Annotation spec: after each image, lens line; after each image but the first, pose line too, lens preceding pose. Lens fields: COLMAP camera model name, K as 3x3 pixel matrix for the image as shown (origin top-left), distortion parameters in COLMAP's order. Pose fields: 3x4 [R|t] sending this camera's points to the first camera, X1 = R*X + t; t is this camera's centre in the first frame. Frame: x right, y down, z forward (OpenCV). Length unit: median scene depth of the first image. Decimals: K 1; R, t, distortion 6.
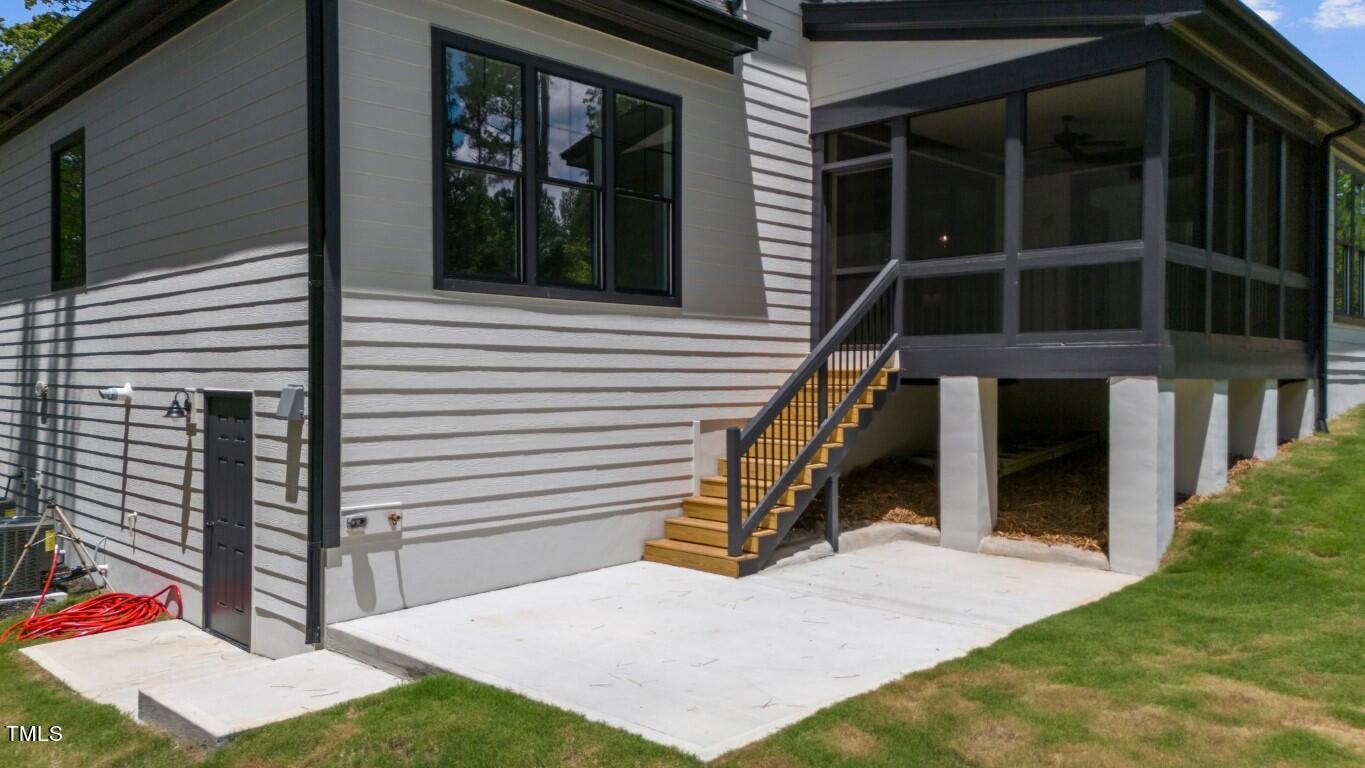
lens RADIAL K [[1002.1, 0, 681.0], [0, 1002.1, 392.2], [0, 0, 1]] dist [0.066539, -0.065003]
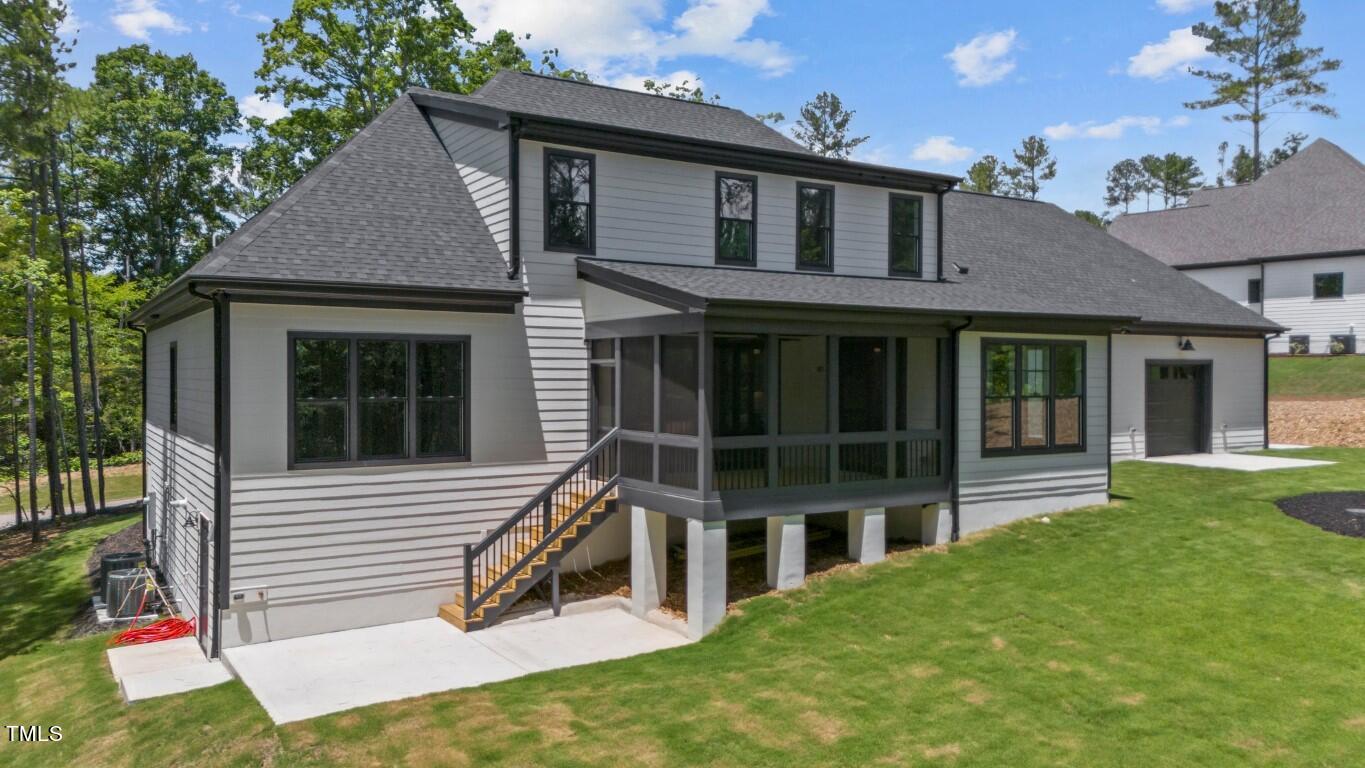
lens RADIAL K [[1002.1, 0, 678.5], [0, 1002.1, 378.5], [0, 0, 1]] dist [0.066539, -0.065003]
pose [[0.972915, -0.001789, -0.231155, 0.798298], [-0.002200, 0.999853, -0.016999, -0.216584], [0.231151, 0.017047, 0.972768, -0.590282]]
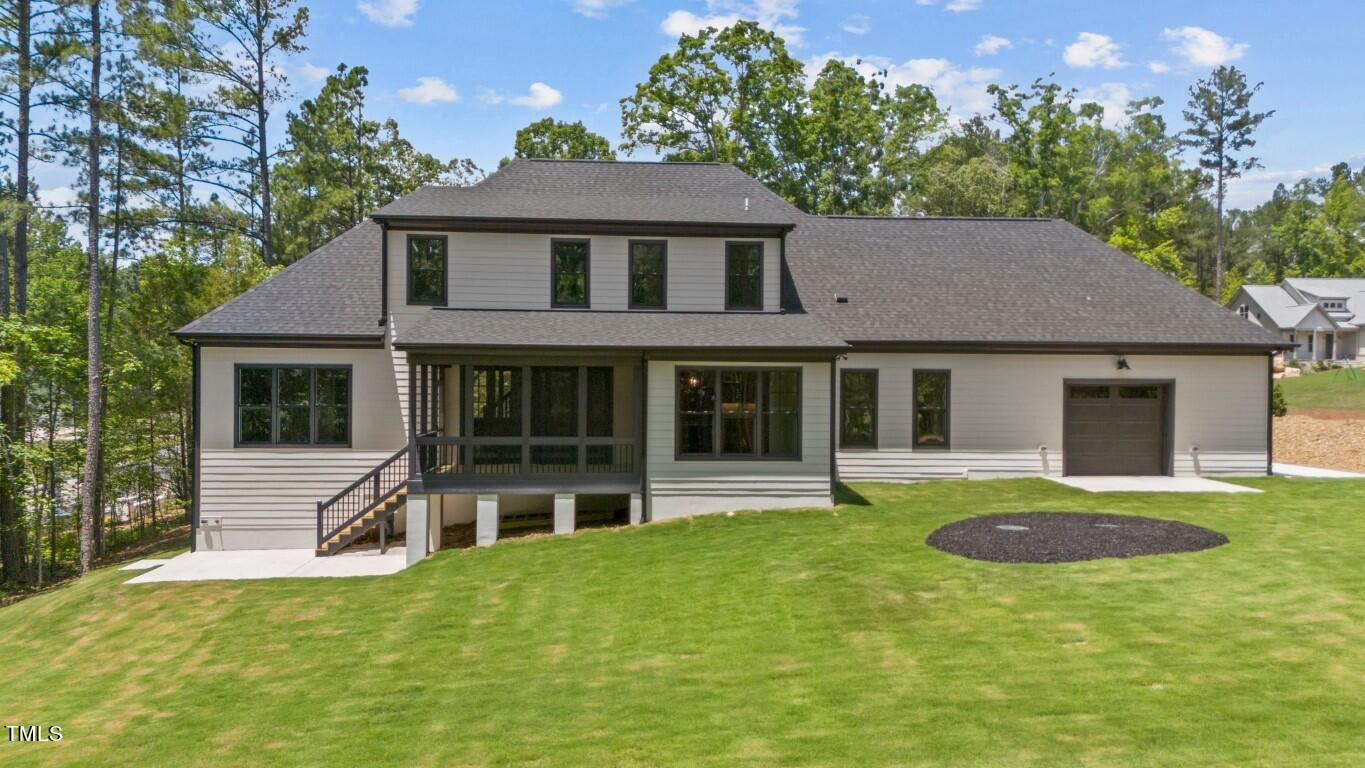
lens RADIAL K [[1002.1, 0, 679.7], [0, 1002.1, 384.0], [0, 0, 1]] dist [0.066539, -0.065003]
pose [[0.752455, 0.005646, -0.658620, 2.517966], [-0.017042, 0.999795, -0.010900, -0.257516], [0.658423, 0.019426, 0.752397, -0.389749]]
